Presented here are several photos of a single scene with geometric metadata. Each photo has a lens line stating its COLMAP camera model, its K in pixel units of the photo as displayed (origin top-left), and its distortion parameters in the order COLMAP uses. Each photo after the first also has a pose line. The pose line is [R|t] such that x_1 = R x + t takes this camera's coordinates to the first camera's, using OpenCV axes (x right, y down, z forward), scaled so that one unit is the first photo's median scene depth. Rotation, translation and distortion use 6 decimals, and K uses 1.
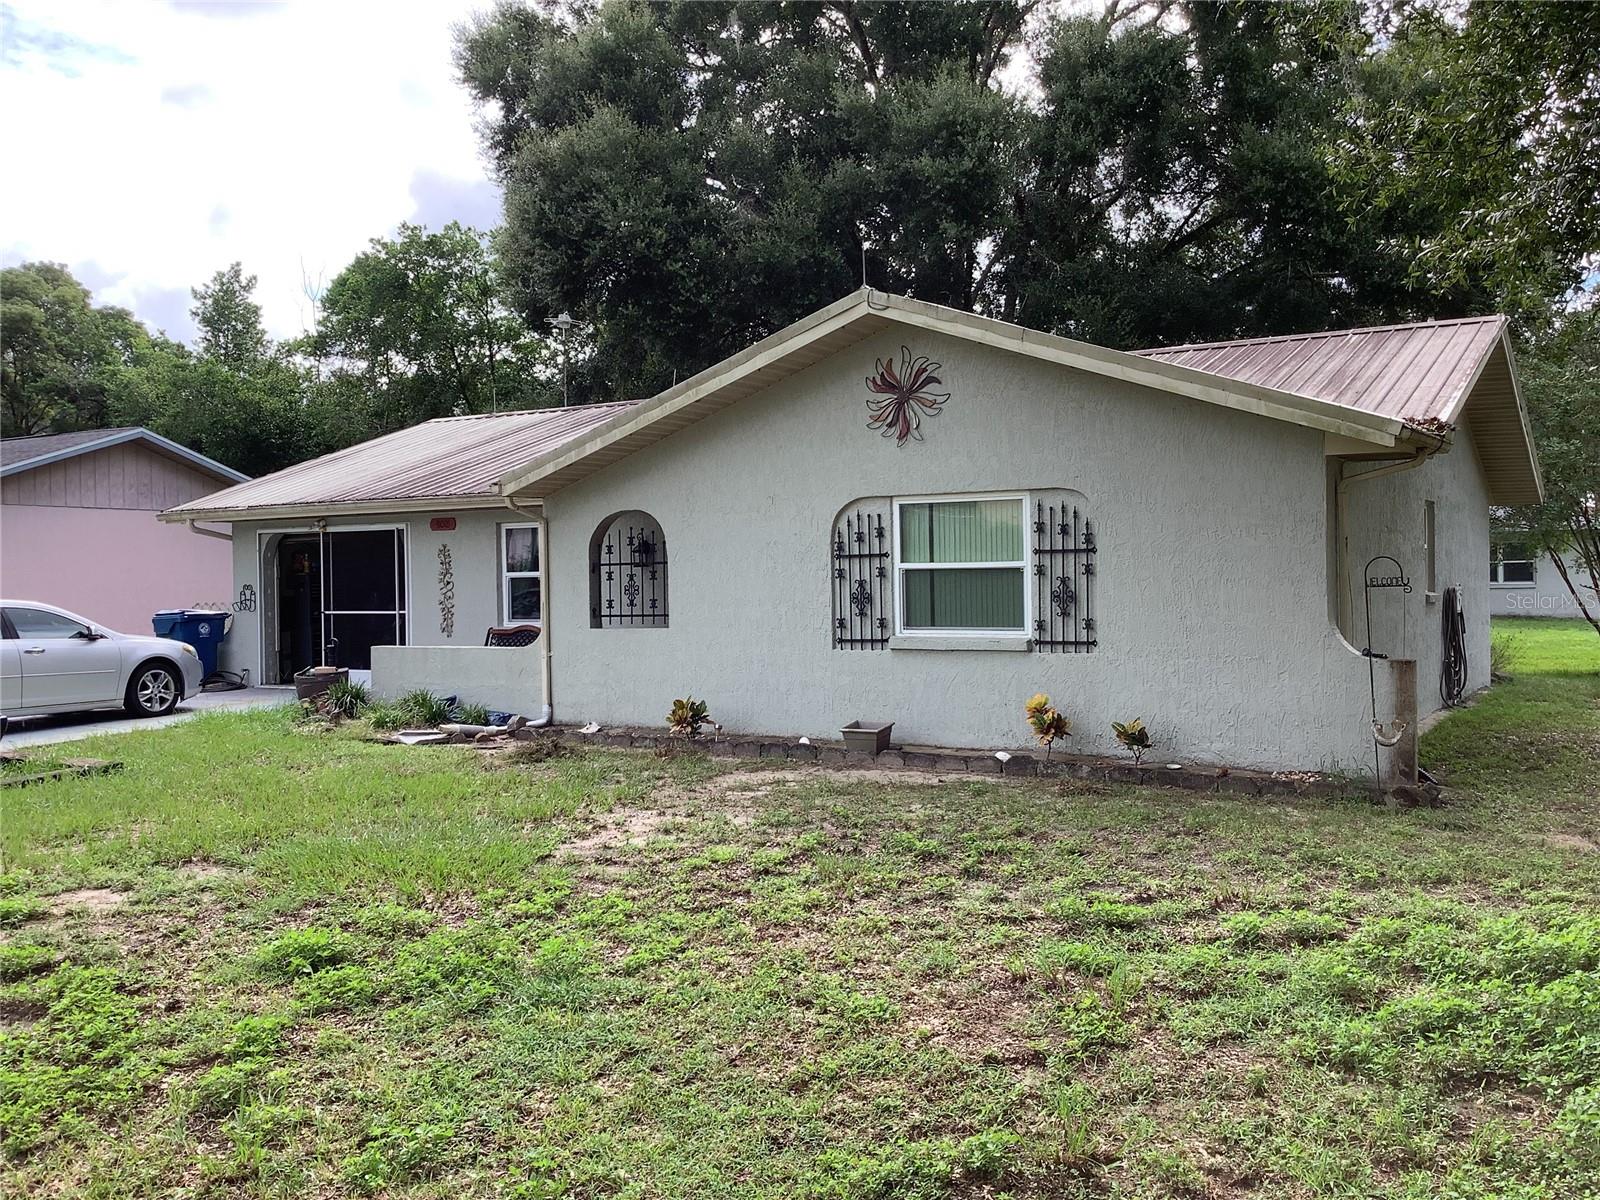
lens RADIAL K [[1435.0, 0, 806.0], [0, 1435.0, 595.4], [0, 0, 1]] dist [0.105960, -0.231355]
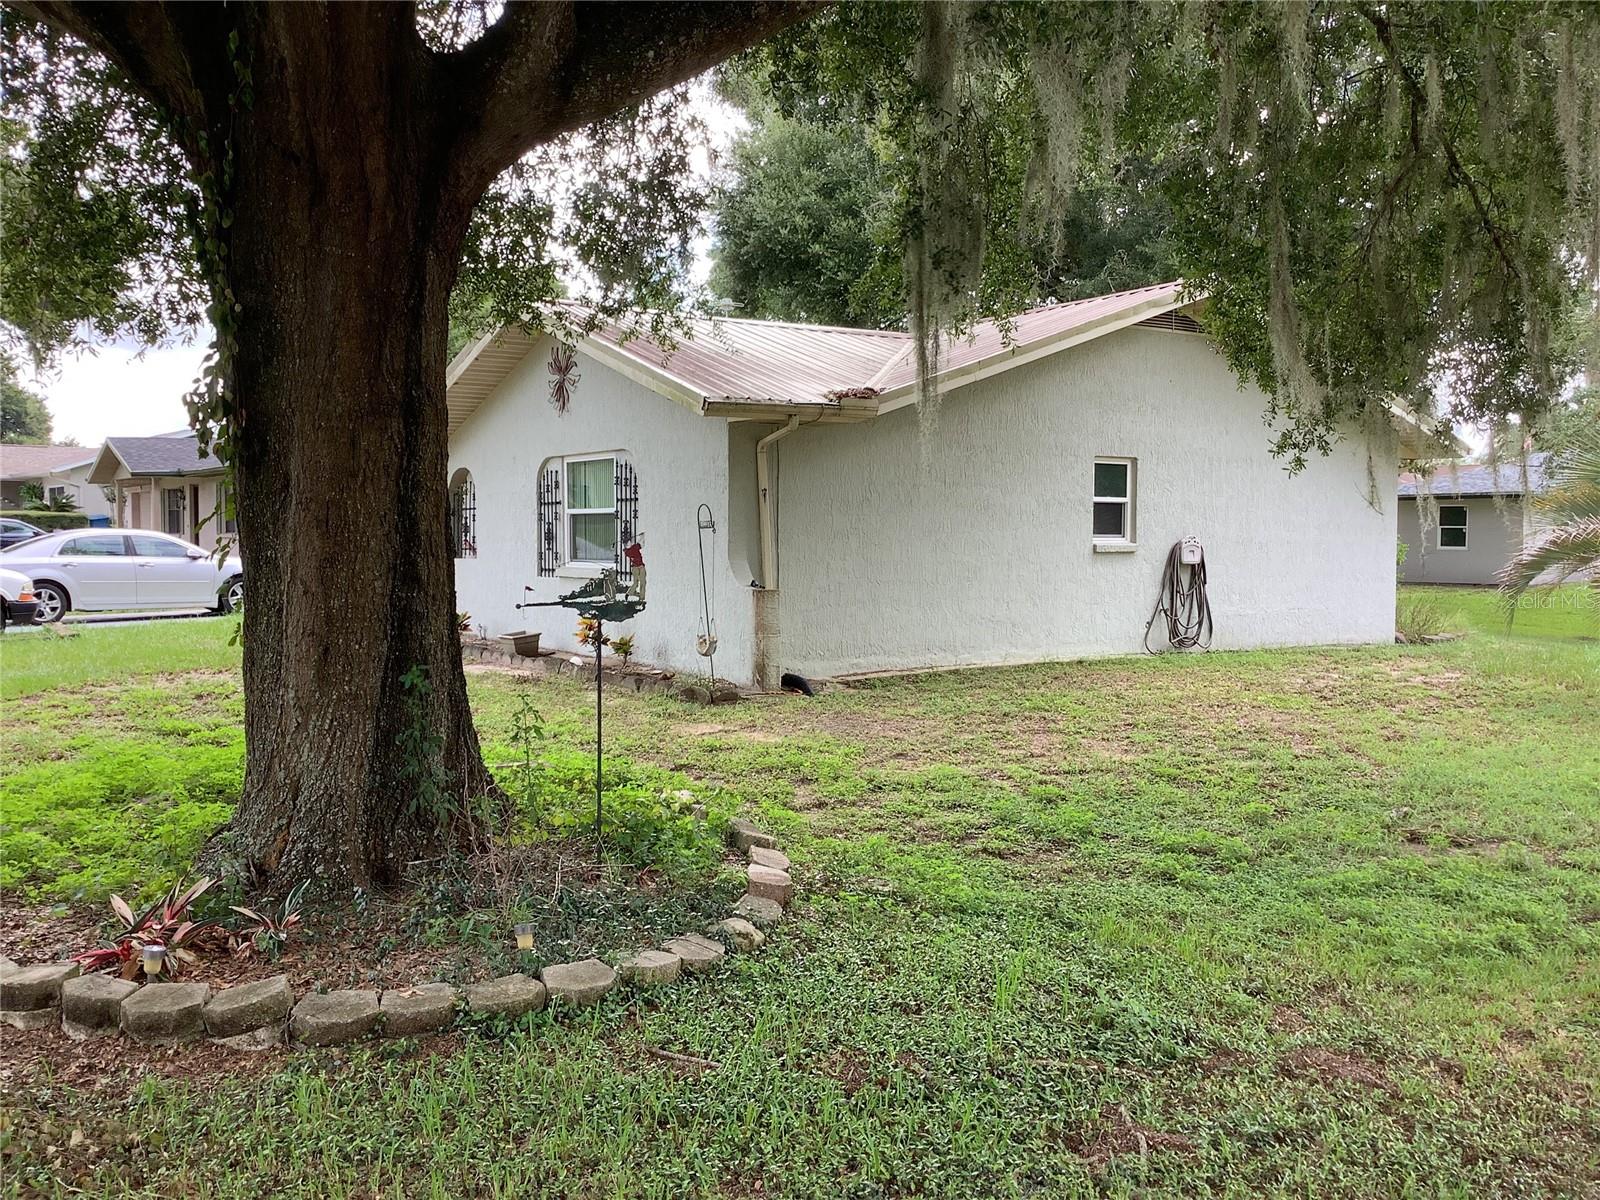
lens RADIAL K [[1435.0, 0, 806.0], [0, 1435.0, 595.4], [0, 0, 1]] dist [0.105960, -0.231355]
pose [[0.911214, 0.031832, -0.410701, 0.738496], [-0.019451, 0.999223, 0.034291, 0.005783], [0.411474, -0.023258, 0.911125, -0.066916]]
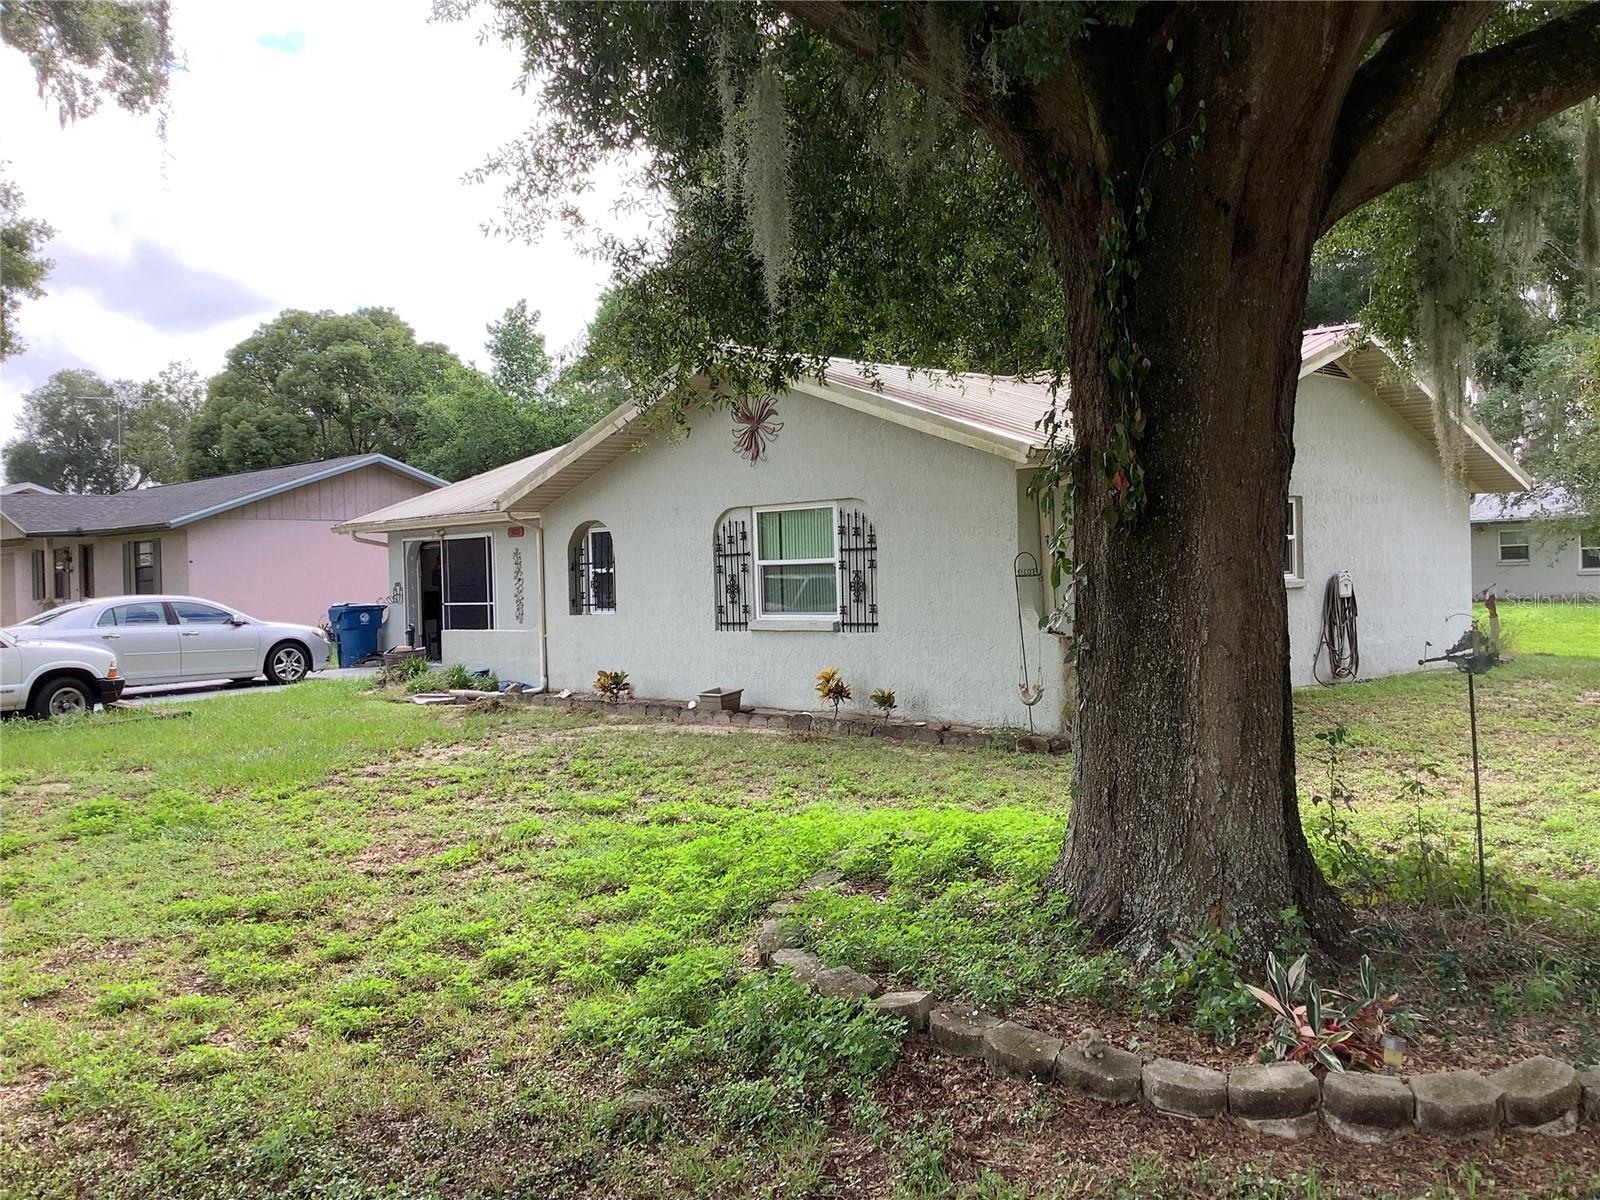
lens RADIAL K [[1435.5, 0, 800.0], [0, 1435.5, 600.0], [0, 0, 1]] dist [0.045147, -0.069877]
pose [[0.967881, -0.007755, -0.251290, 0.387234], [0.010171, 0.999914, 0.008314, 0.001606], [0.251204, -0.010602, 0.967876, -0.172527]]
